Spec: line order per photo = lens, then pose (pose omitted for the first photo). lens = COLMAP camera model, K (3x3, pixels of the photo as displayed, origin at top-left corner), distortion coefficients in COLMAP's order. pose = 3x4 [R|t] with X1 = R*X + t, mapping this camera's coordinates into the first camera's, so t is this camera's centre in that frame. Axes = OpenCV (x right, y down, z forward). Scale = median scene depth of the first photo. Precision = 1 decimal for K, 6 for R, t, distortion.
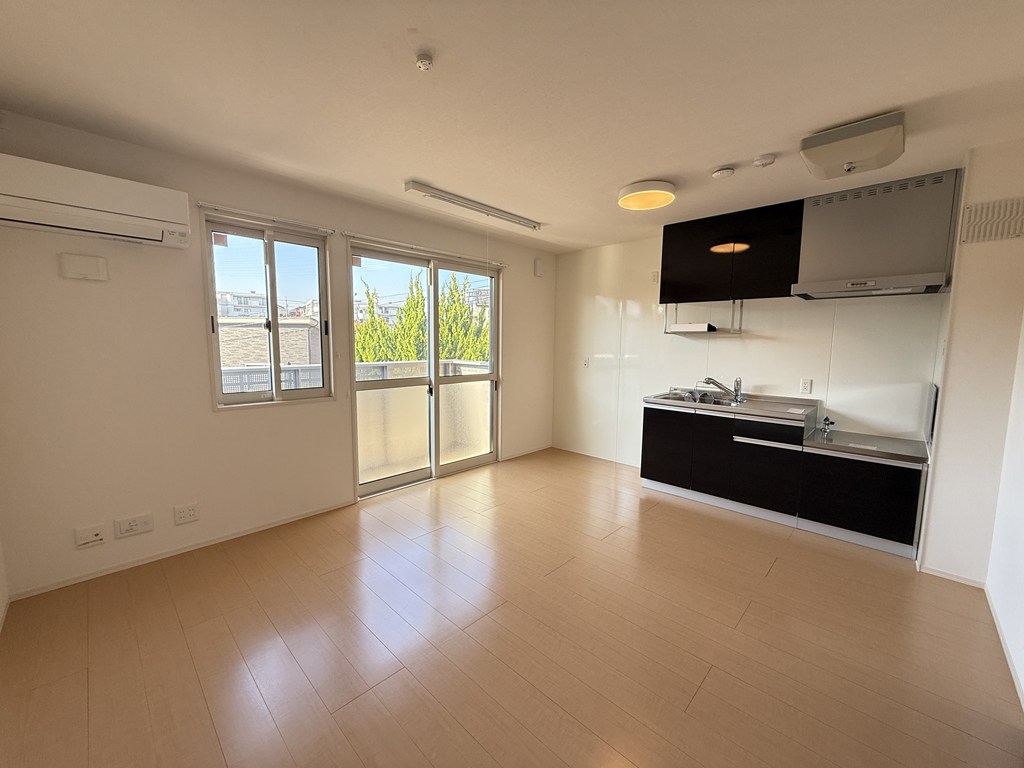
lens RADIAL K [[409.9, 0, 510.1], [0, 409.9, 382.9], [0, 0, 1]] dist [0.002247, -0.000503]
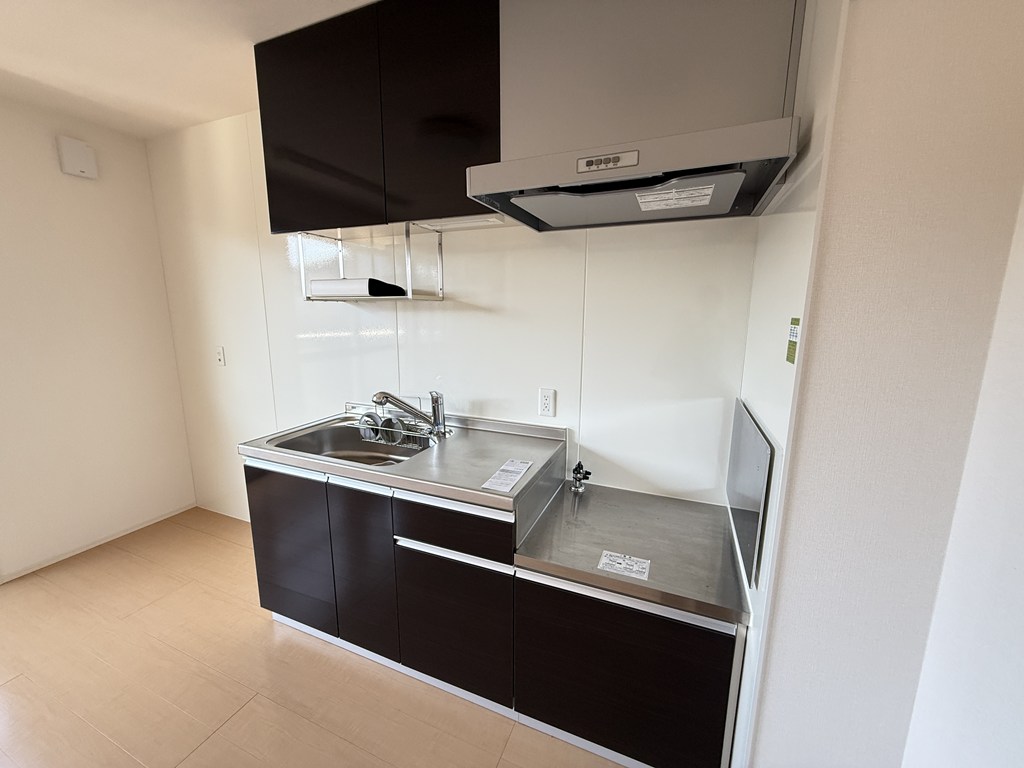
lens RADIAL K [[409.9, 0, 512.3], [0, 409.9, 383.3], [0, 0, 1]] dist [0.002247, -0.000503]
pose [[0.932666, -0.071498, 0.353585, 0.495180], [0.042928, 0.995195, 0.088003, -0.063942], [-0.358178, -0.066899, 0.931253, 0.530716]]
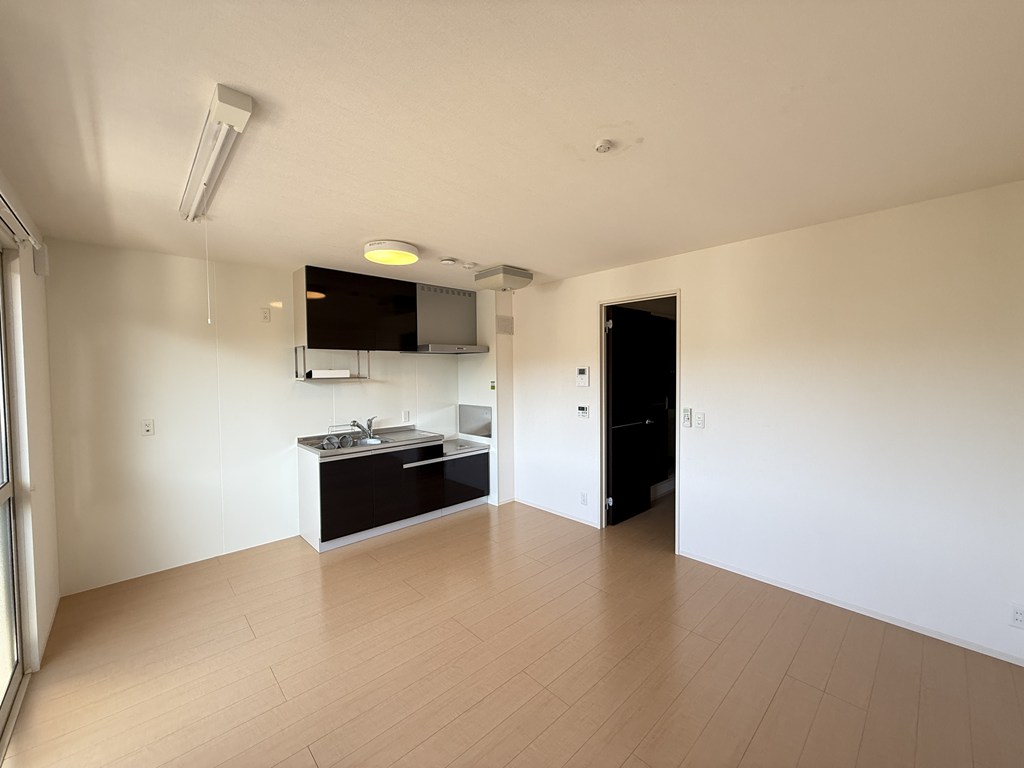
lens RADIAL K [[409.9, 0, 502.9], [0, 409.9, 377.7], [0, 0, 1]] dist [0.002247, -0.000503]
pose [[0.069426, -0.031582, 0.997087, -0.591513], [0.112568, 0.993363, 0.023626, -0.113037], [-0.991216, 0.110600, 0.072520, 0.570095]]
